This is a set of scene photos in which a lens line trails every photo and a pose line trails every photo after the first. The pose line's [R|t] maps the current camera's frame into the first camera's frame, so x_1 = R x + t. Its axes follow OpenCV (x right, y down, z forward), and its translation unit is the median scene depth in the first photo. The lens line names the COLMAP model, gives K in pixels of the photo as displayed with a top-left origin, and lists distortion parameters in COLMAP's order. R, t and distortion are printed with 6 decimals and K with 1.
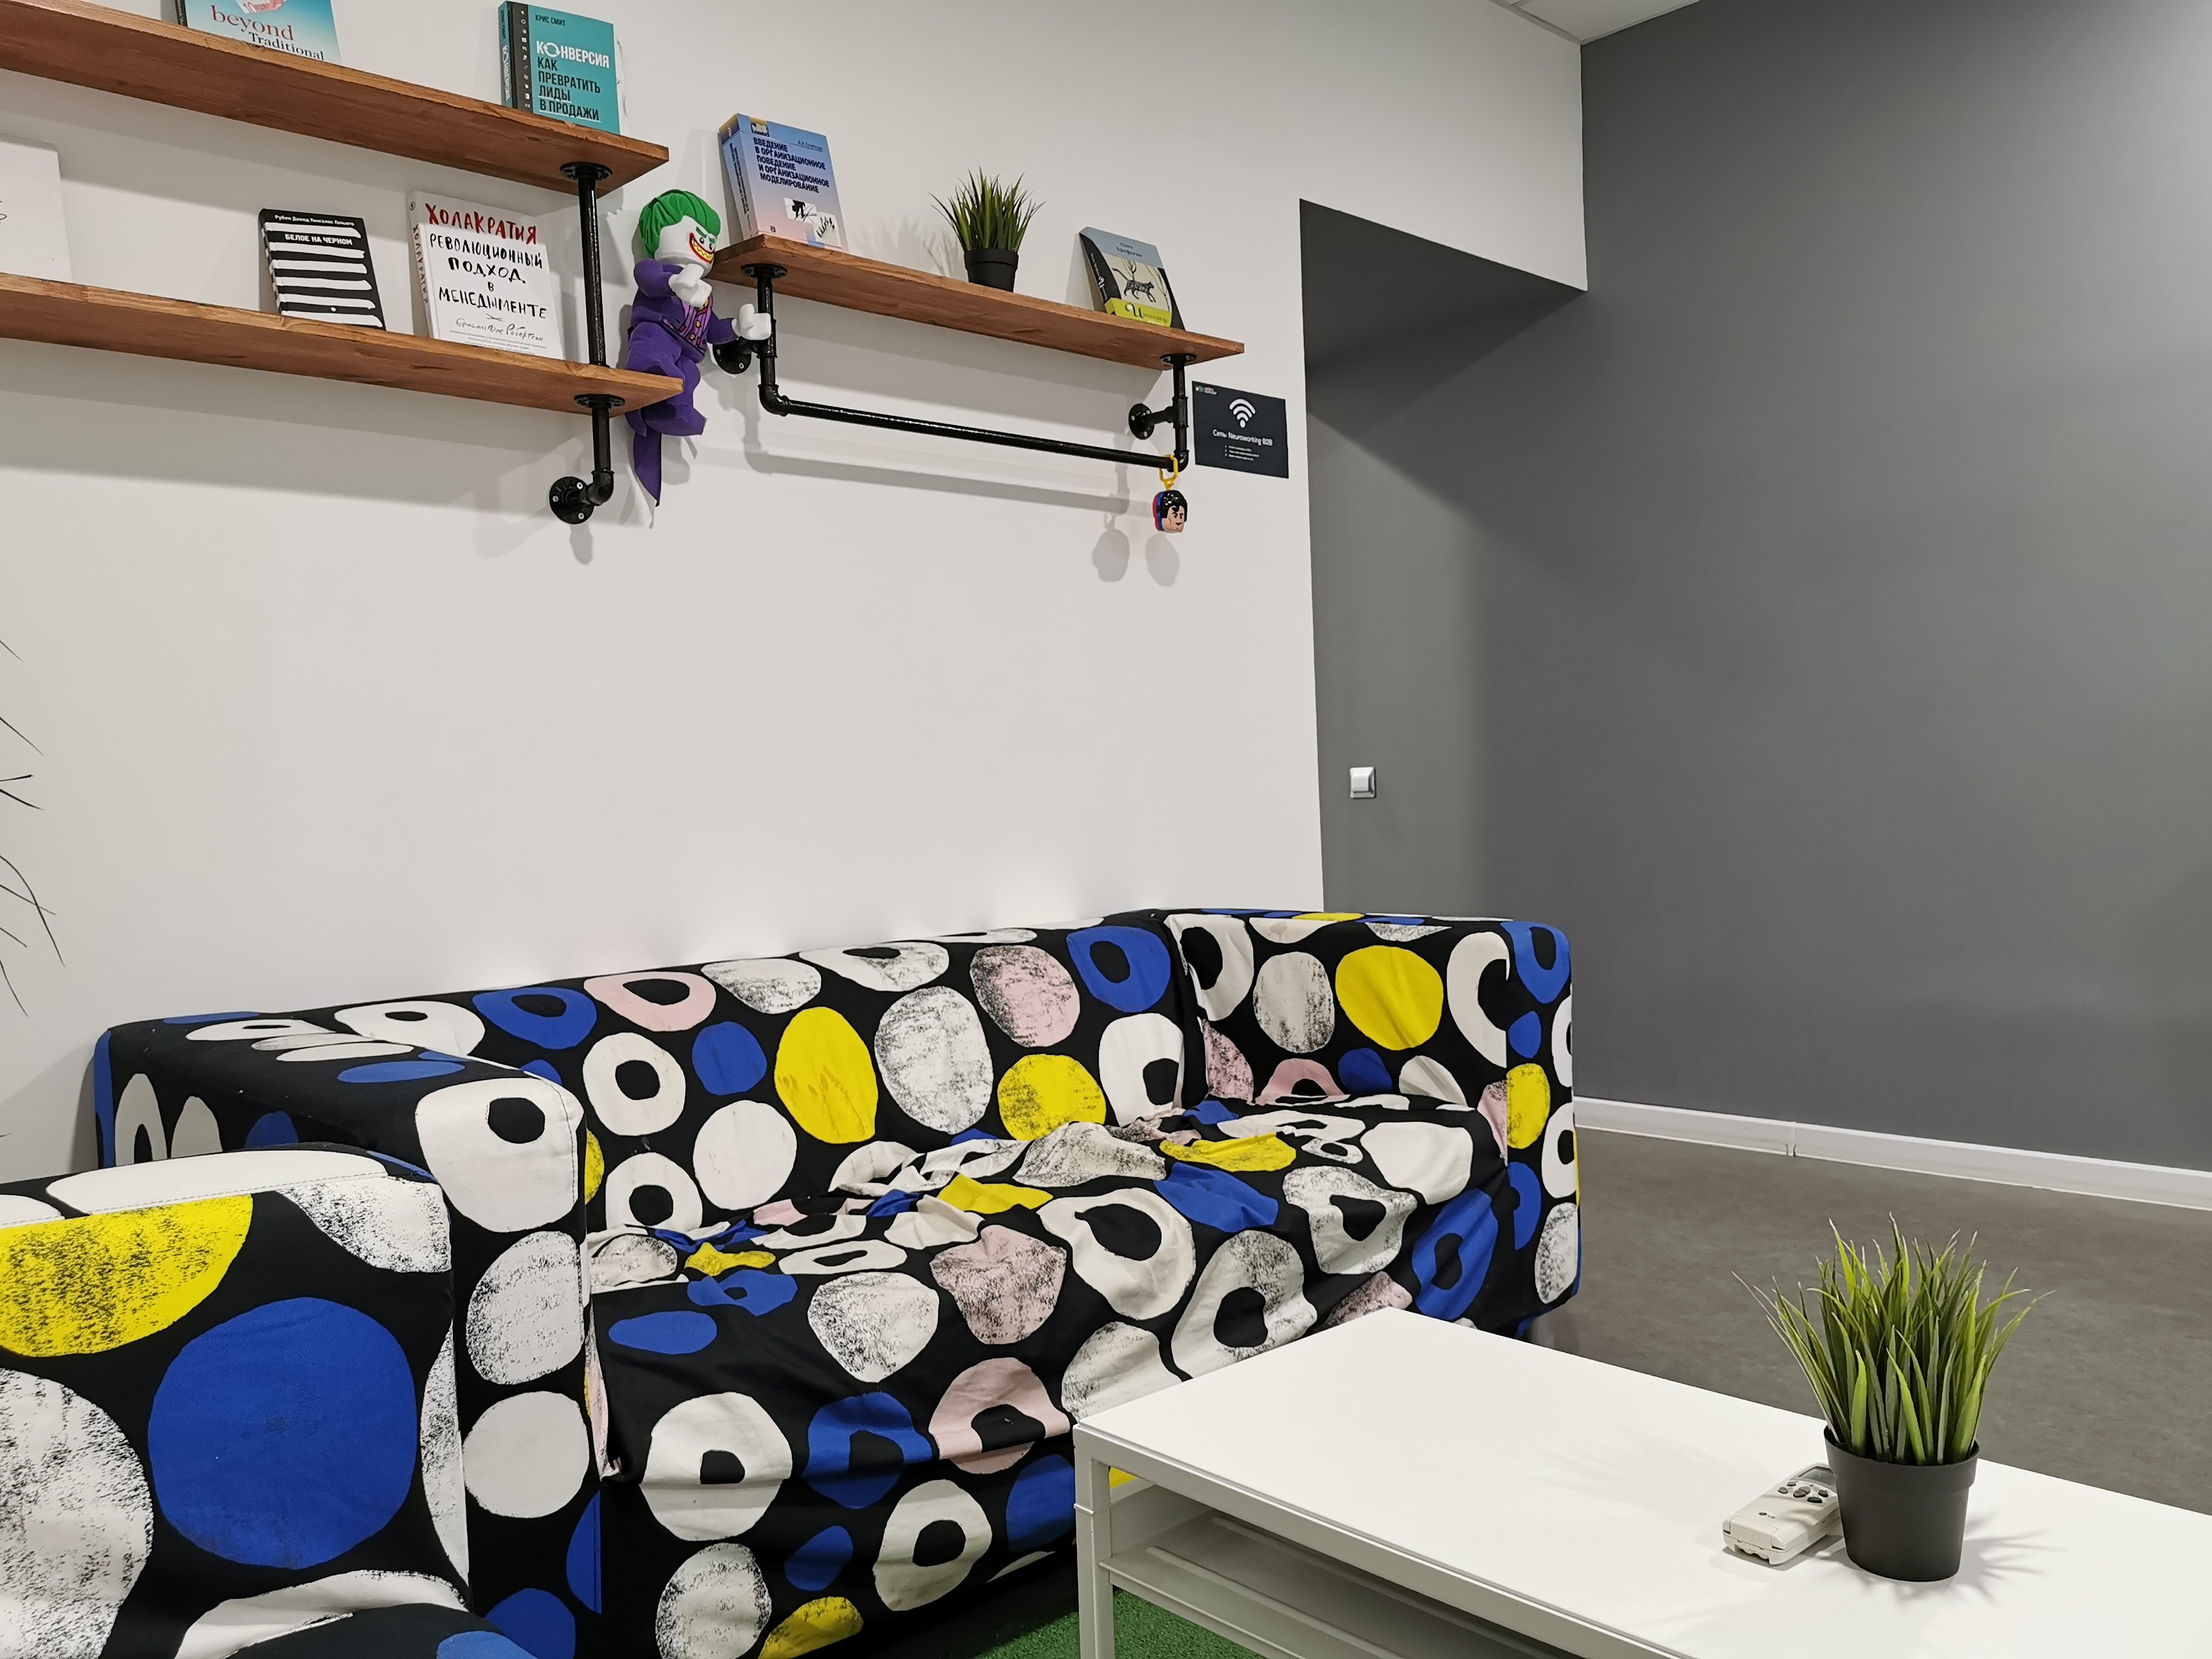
lens RADIAL K [[1707.8, 0, 1108.0], [0, 1707.8, 812.2], [0, 0, 1]] dist [0.044386, -0.082134]
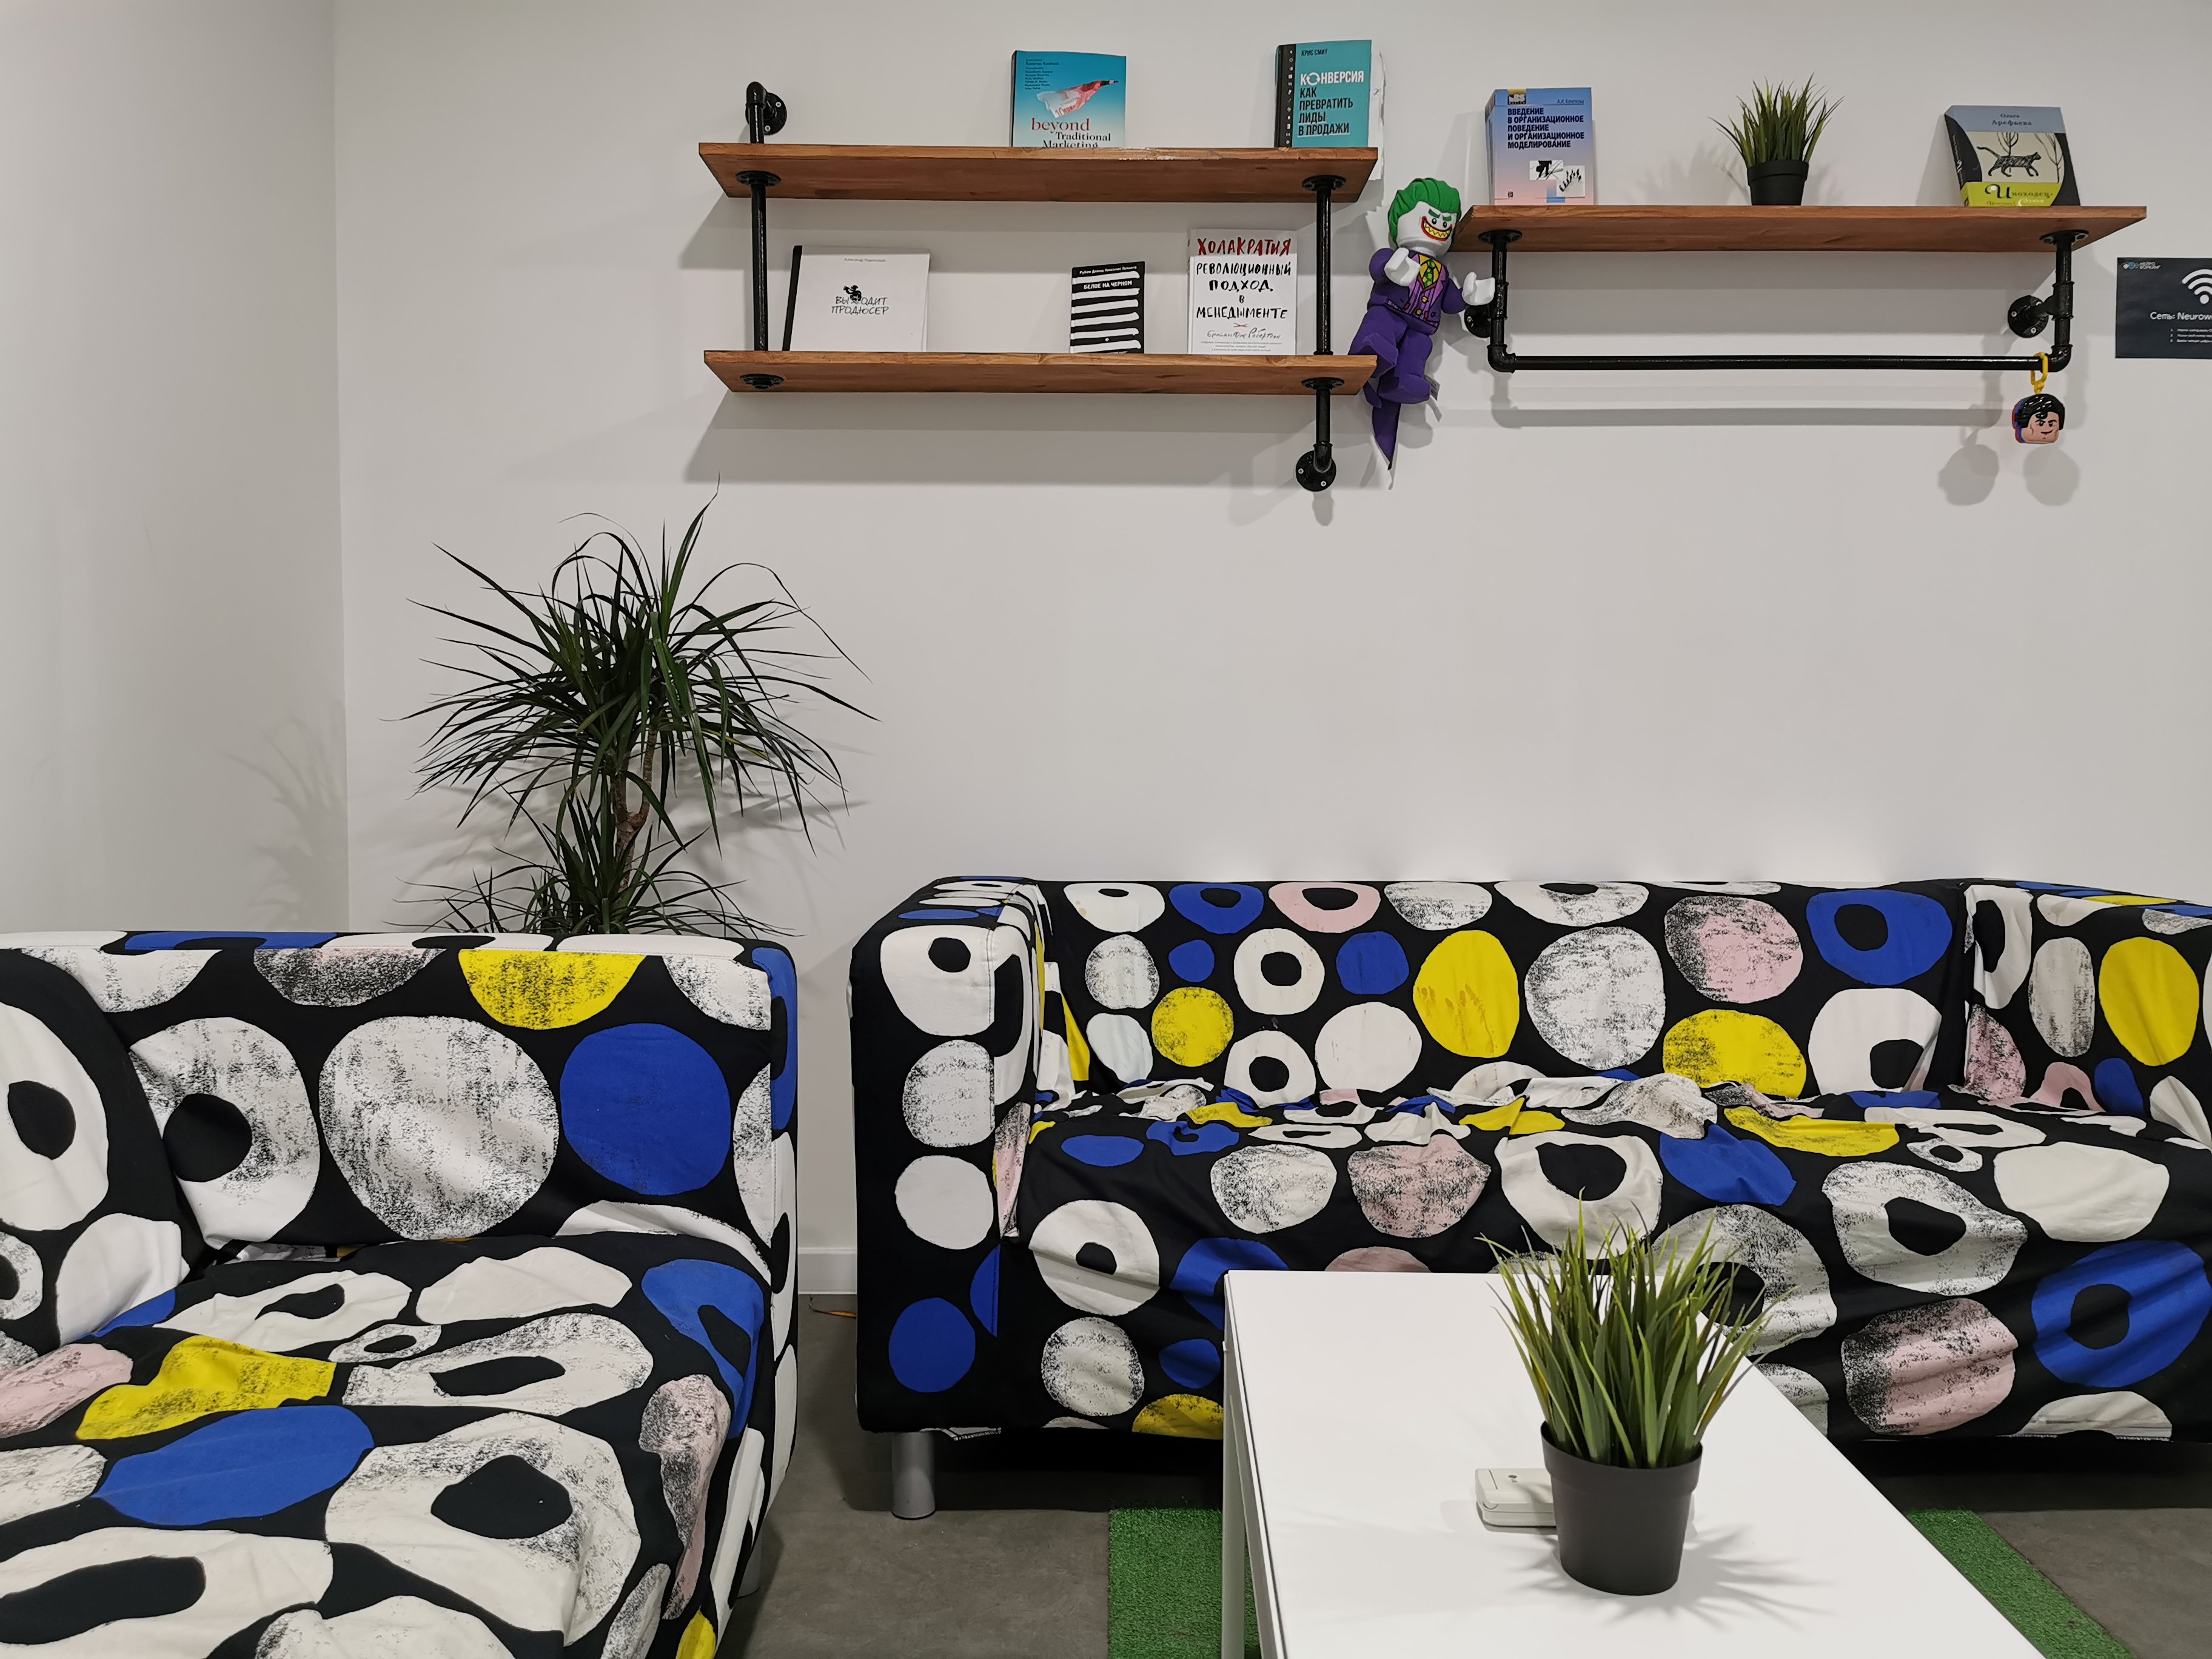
lens RADIAL K [[1697.8, 0, 1144.0], [0, 1697.8, 835.2], [0, 0, 1]] dist [0.037258, -0.076890]
pose [[0.714383, 0.066922, -0.696548, 0.427524], [-0.039066, 0.997678, 0.055787, 0.003279], [0.698664, -0.012642, 0.715338, 0.094910]]
